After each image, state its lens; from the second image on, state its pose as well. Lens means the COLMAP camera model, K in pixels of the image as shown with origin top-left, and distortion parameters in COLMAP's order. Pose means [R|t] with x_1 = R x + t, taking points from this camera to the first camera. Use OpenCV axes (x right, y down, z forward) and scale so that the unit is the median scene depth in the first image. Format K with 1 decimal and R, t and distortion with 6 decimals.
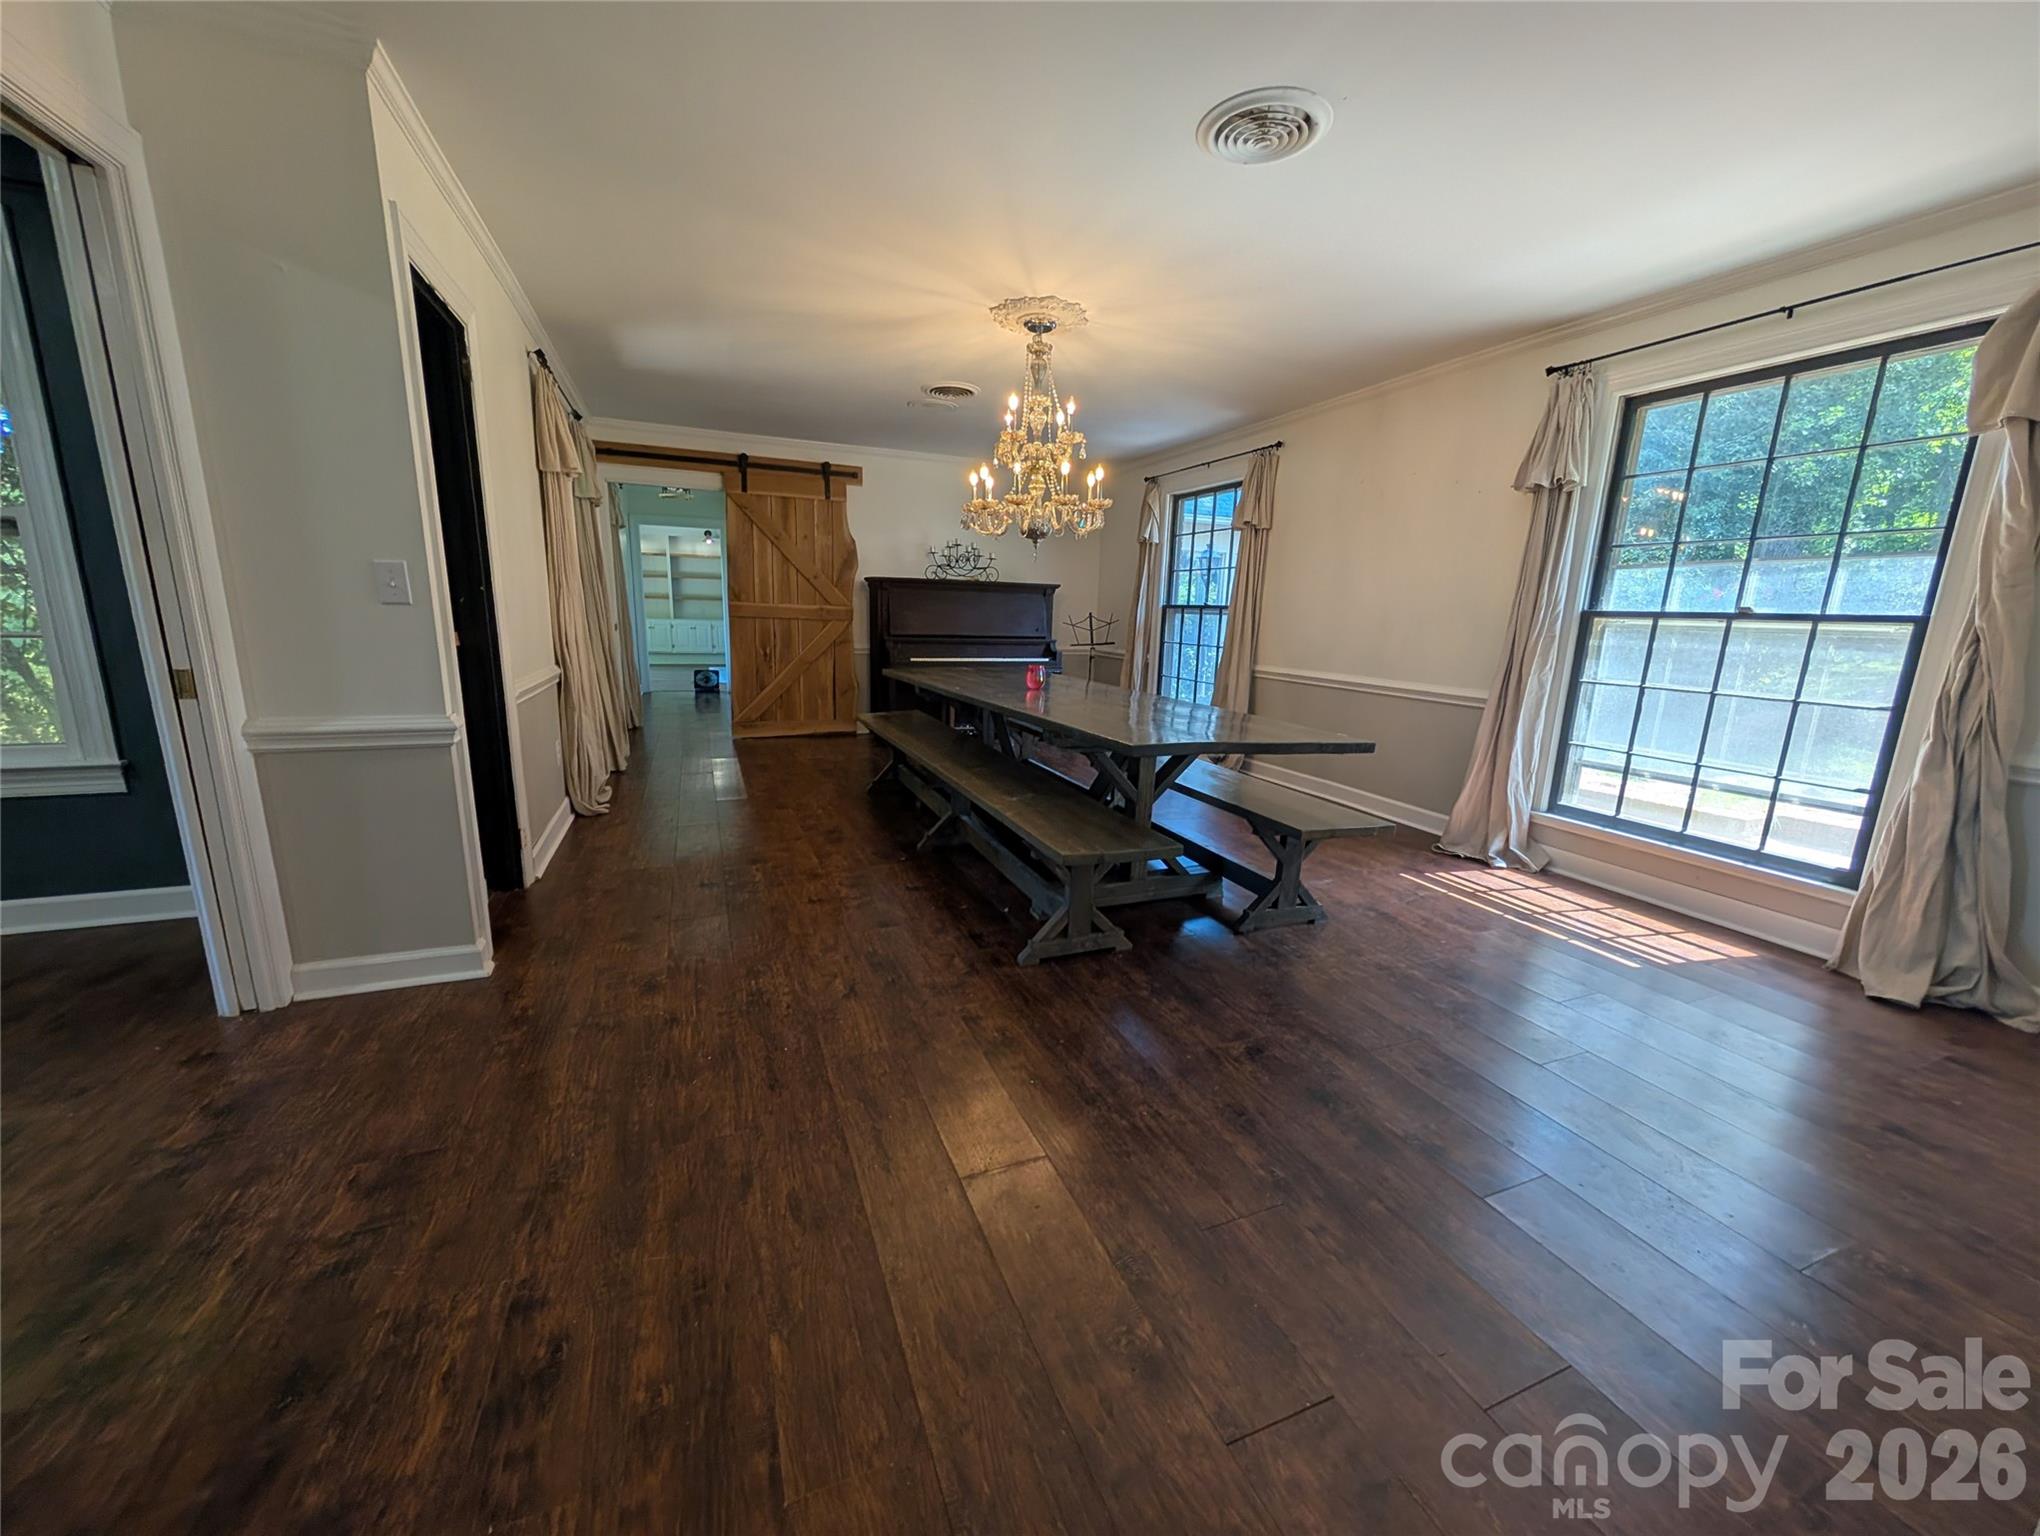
lens RADIAL K [[768.3, 0, 1020.0], [0, 768.3, 768.0], [0, 0, 1]] dist [0.000393, -0.000022]
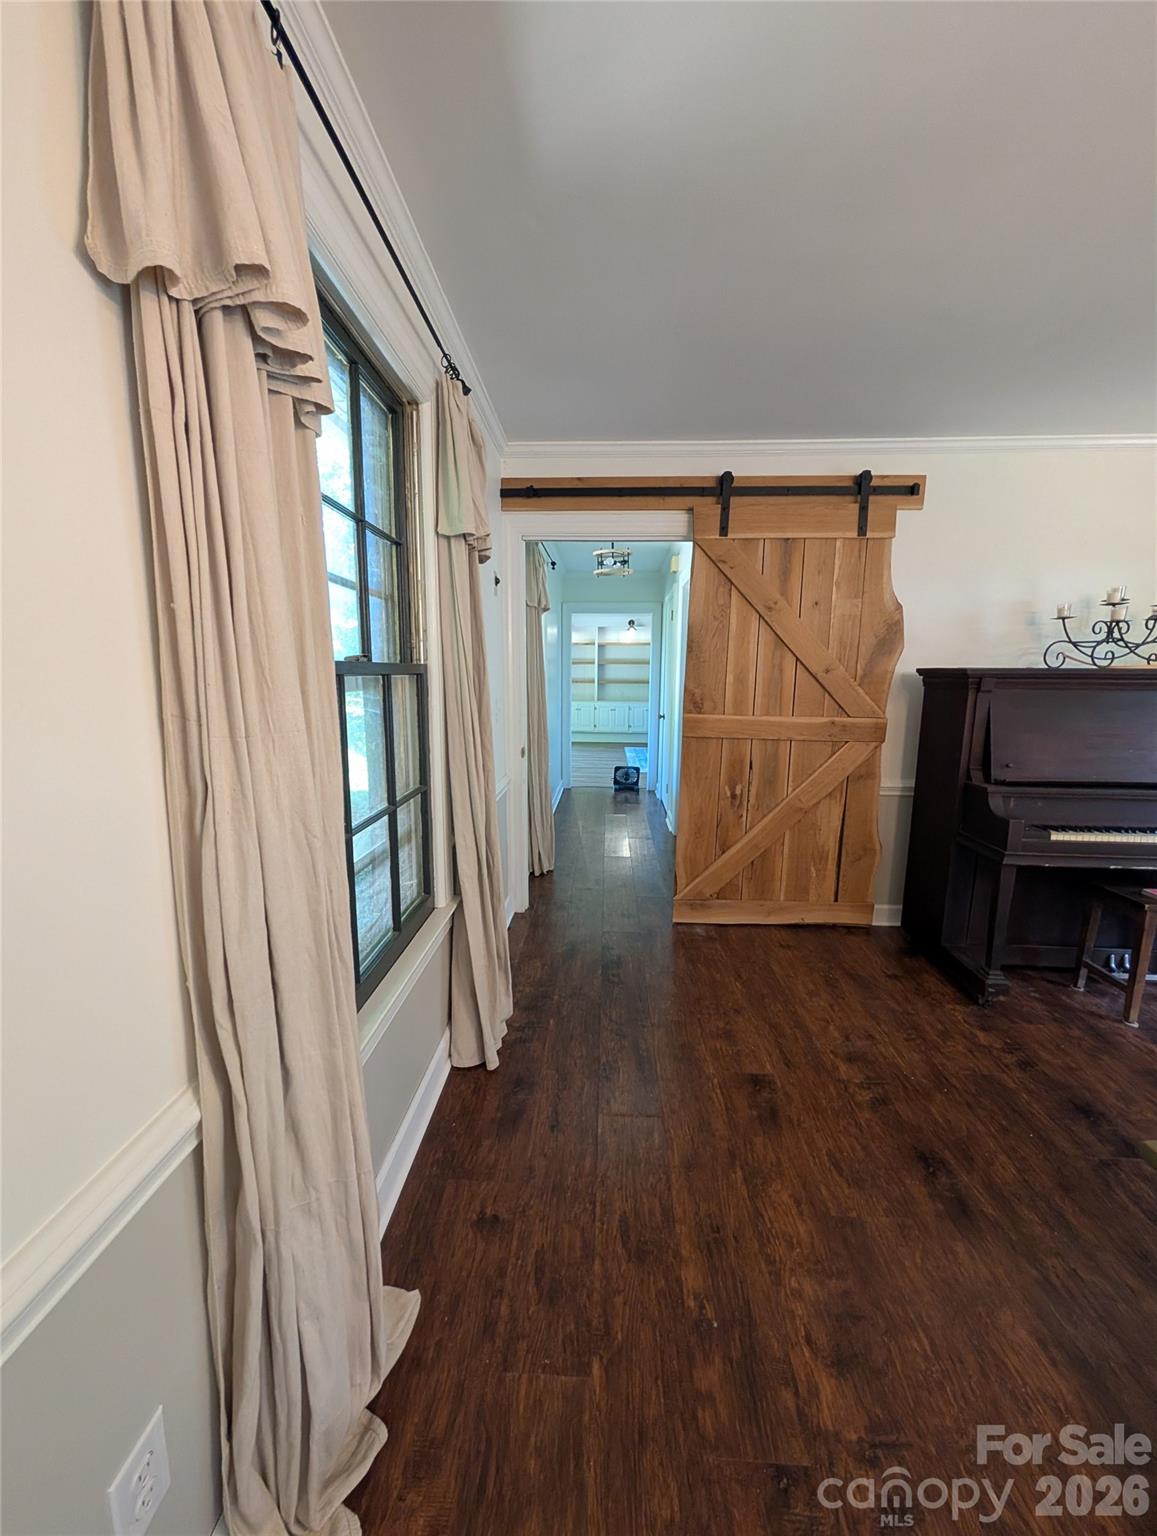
lens RADIAL K [[578.5, 0, 578.5], [0, 578.5, 768.0], [0, 0, 1]] dist [0.000393, -0.000022]
pose [[0.902359, 0.046556, -0.428463, -0.240060], [-0.067594, 0.997133, -0.034008, -0.143187], [0.425651, 0.059649, 0.902919, 0.512630]]
